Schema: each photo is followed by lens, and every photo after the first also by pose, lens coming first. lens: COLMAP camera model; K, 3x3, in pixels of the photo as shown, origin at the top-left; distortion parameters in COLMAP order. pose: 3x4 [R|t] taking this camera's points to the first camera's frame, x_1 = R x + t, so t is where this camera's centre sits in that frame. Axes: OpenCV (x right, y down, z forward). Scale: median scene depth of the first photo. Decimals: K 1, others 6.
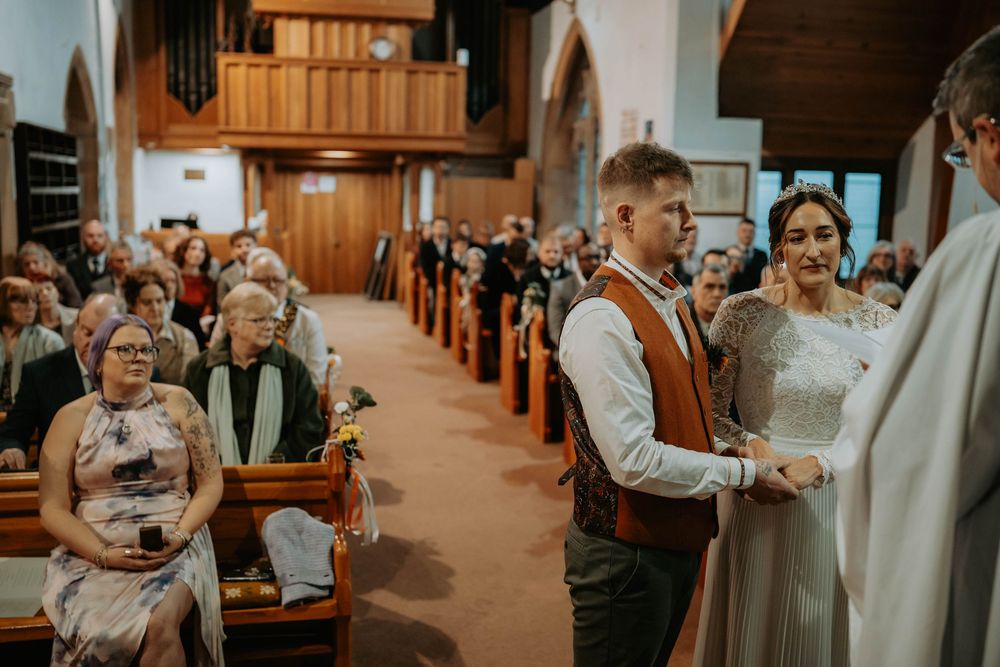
lens RADIAL K [[1025.8, 0, 500.0], [0, 1025.8, 333.5], [0, 0, 1]] dist [-0.024656, 0.021280]
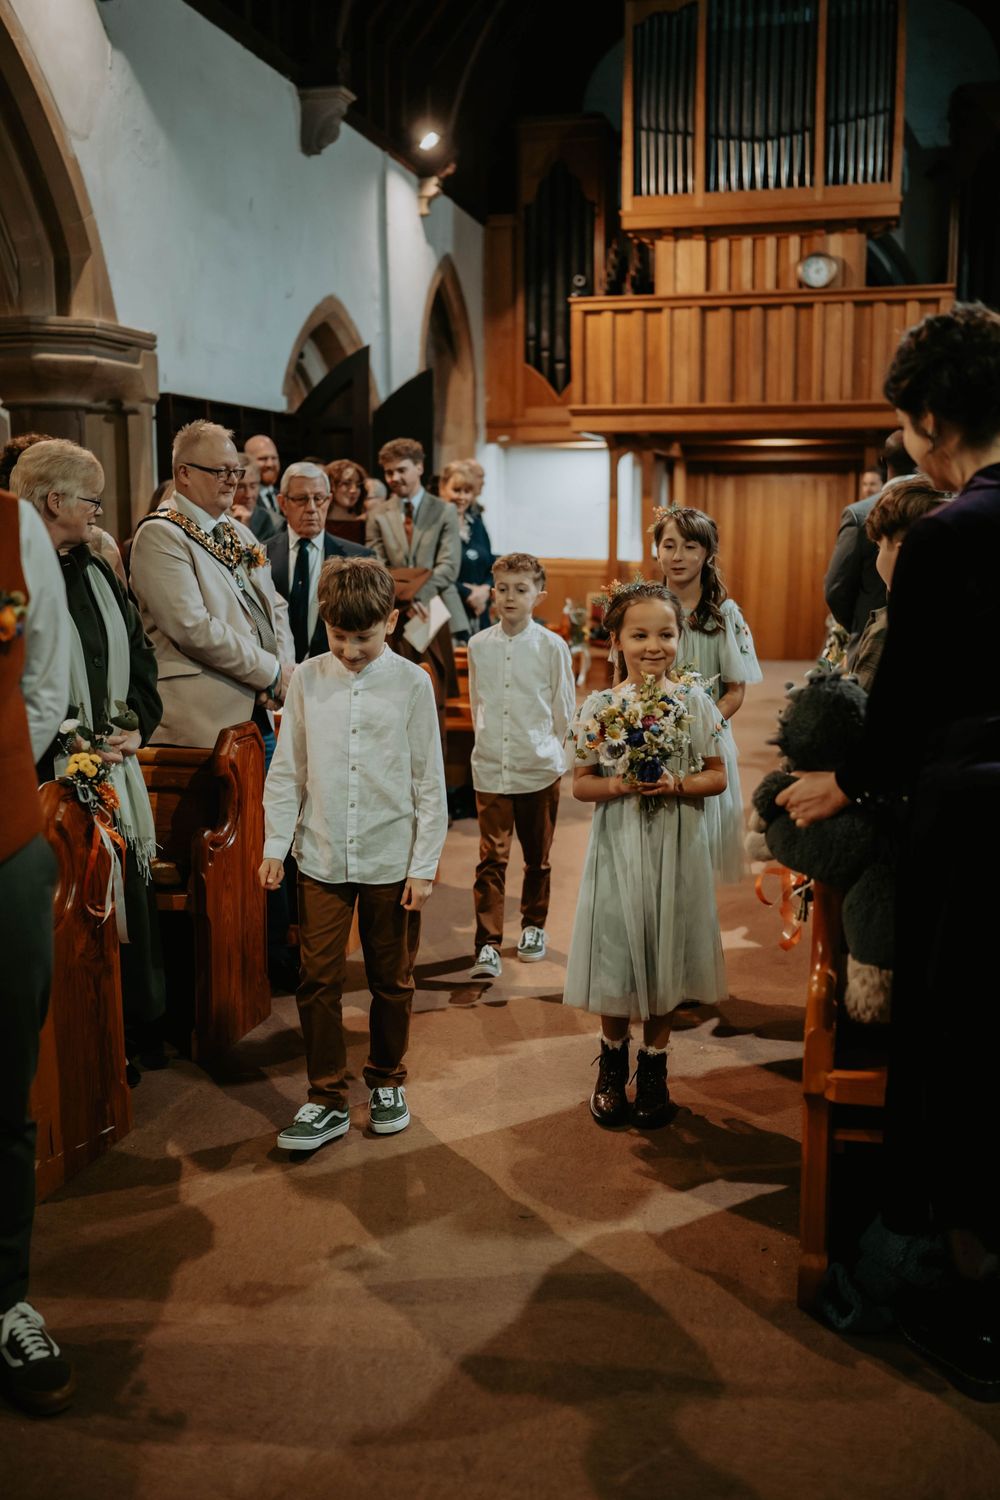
lens RADIAL K [[1538.7, 0, 500.0], [0, 1538.7, 750.0], [0, 0, 1]] dist [-0.024656, 0.021280]
pose [[0.882140, 0.051400, -0.468174, 0.174994], [-0.050212, 0.998626, 0.015026, 0.016534], [0.468303, 0.010253, 0.883508, 0.063777]]
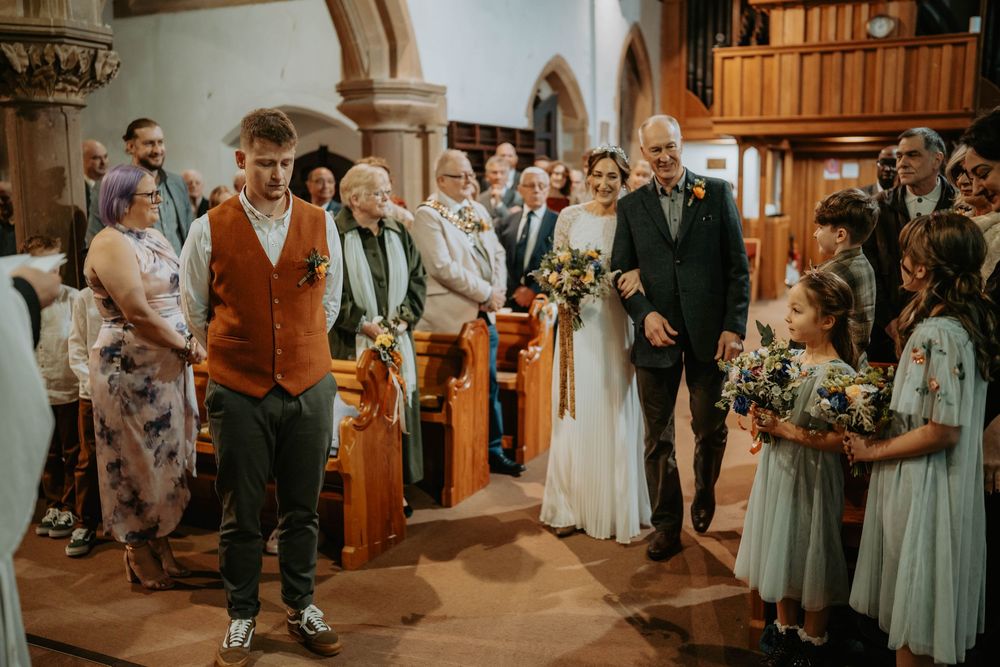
lens RADIAL K [[1043.8, 0, 500.0], [0, 1043.8, 333.5], [0, 0, 1]] dist [-0.088034, 0.325147]
pose [[0.779945, 0.071930, -0.621701, 0.237646], [-0.072338, 0.997076, 0.024609, 0.012774], [0.621654, 0.025779, 0.782868, 0.014820]]
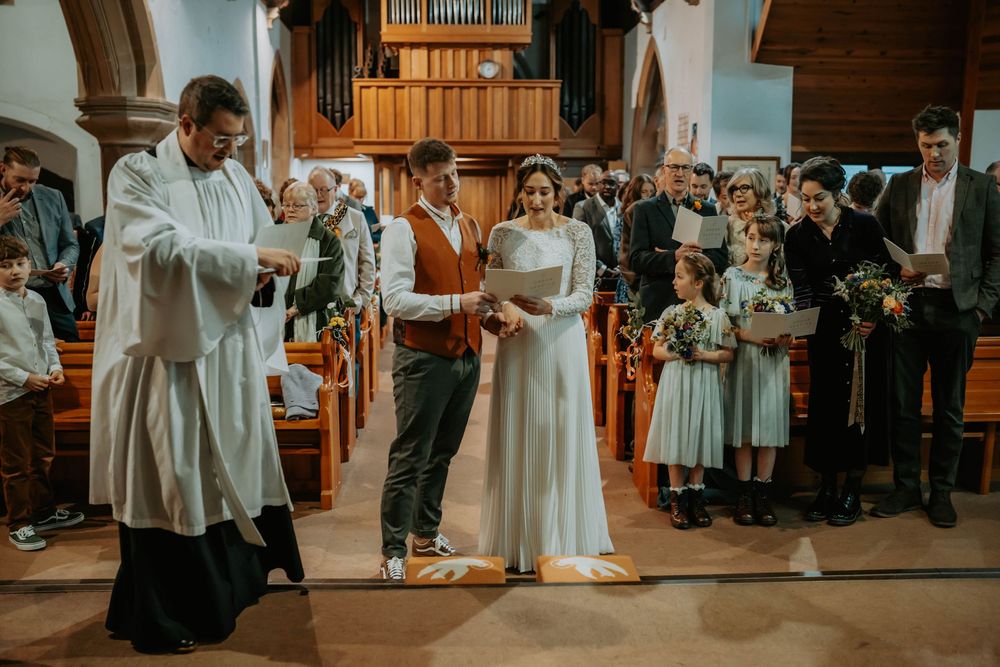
lens RADIAL K [[1025.8, 0, 500.0], [0, 1025.8, 333.5], [0, 0, 1]] dist [-0.024656, 0.021280]
pose [[0.982719, 0.009523, -0.184859, 0.120955], [-0.011174, 0.999906, -0.007889, 0.037050], [0.184767, 0.009818, 0.982733, -0.161276]]
